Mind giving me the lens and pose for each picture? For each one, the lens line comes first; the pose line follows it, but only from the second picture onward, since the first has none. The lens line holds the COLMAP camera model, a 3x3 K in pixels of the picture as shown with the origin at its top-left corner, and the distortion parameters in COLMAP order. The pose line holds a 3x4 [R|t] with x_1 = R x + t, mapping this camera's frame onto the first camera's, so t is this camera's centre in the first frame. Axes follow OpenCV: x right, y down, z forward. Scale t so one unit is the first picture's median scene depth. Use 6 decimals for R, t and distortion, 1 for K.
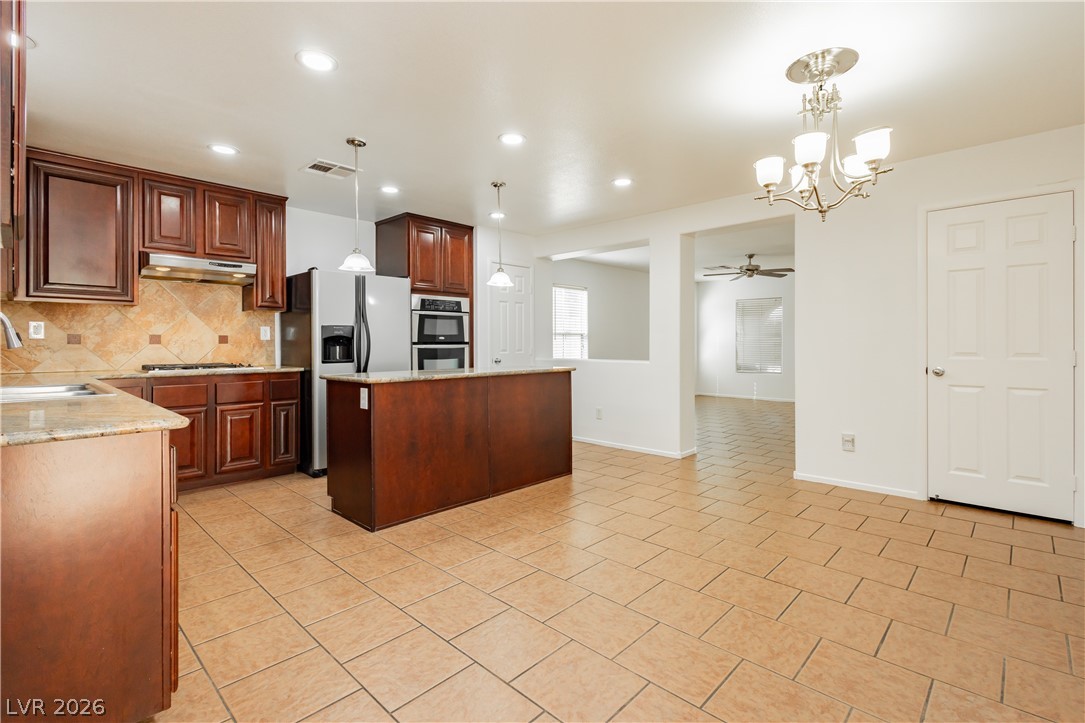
lens RADIAL K [[506.6, 0, 544.6], [0, 506.6, 346.4], [0, 0, 1]] dist [0.001286, -0.000402]
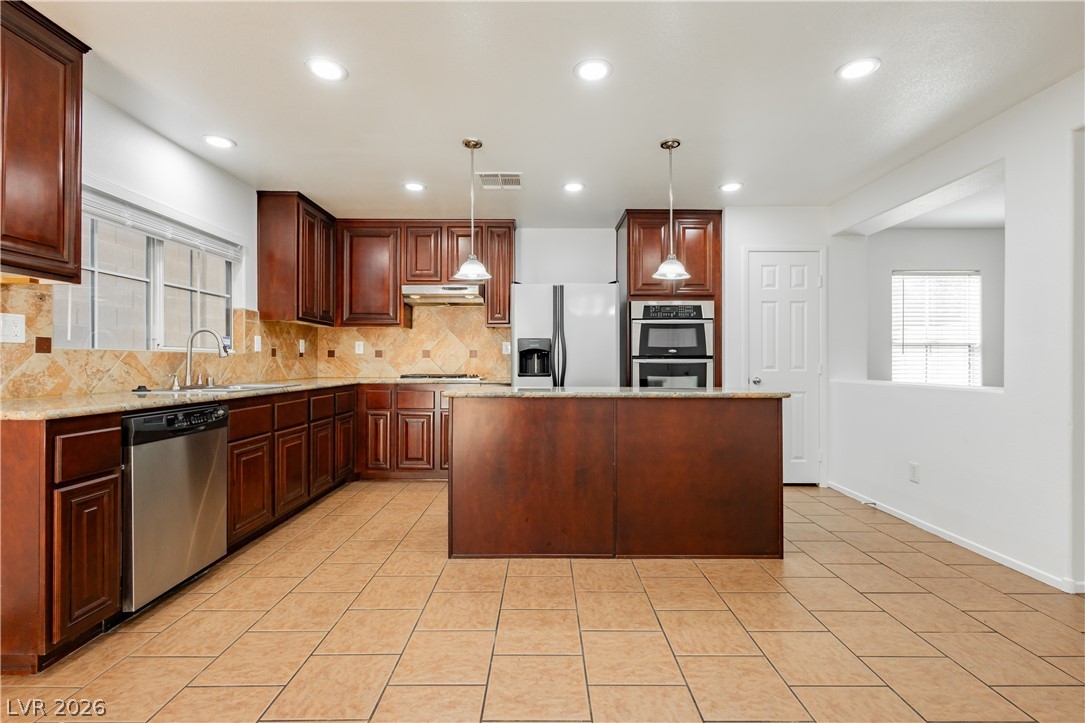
lens RADIAL K [[496.8, 0, 534.0], [0, 496.8, 360.9], [0, 0, 1]] dist [0.002090, 0.000023]
pose [[0.687752, 0.001930, -0.725943, 0.293503], [-0.007659, 0.999960, -0.004598, 0.006835], [0.725905, 0.008723, 0.687739, 0.336378]]
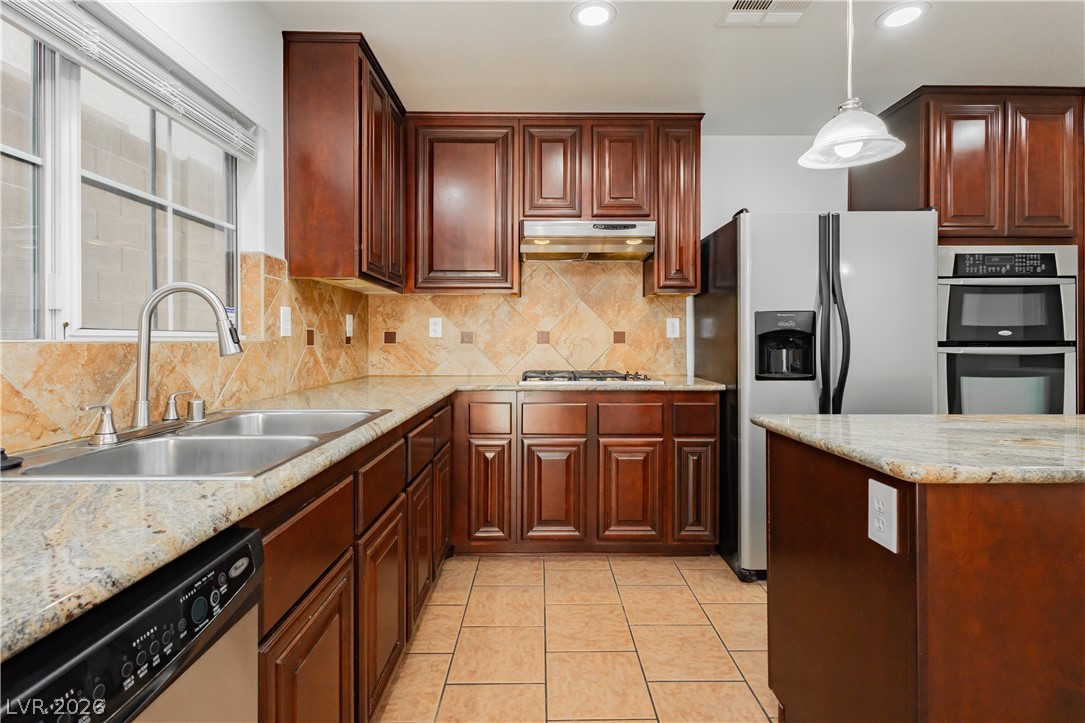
lens RADIAL K [[523.7, 0, 538.2], [0, 523.7, 339.4], [0, 0, 1]] dist [0.006264, 0.000426]
pose [[0.692144, 0.000831, -0.721759, -0.186227], [-0.005675, 0.999975, -0.004291, -0.007049], [0.721737, 0.007066, 0.692132, 0.421523]]
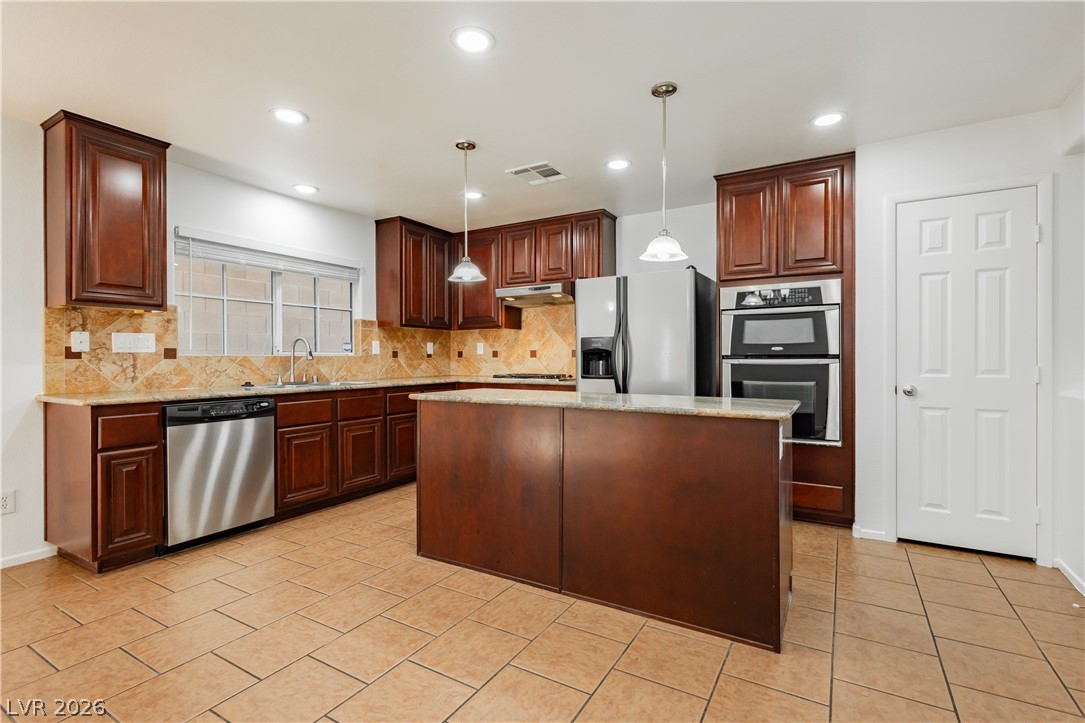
lens RADIAL K [[492.1, 0, 533.1], [0, 492.1, 360.1], [0, 0, 1]] dist [0.002882, 0.000167]
pose [[0.224071, 0.006628, -0.974550, 0.422848], [-0.004518, 0.999973, 0.005763, -0.005064], [0.974562, 0.003112, 0.224095, 0.694108]]
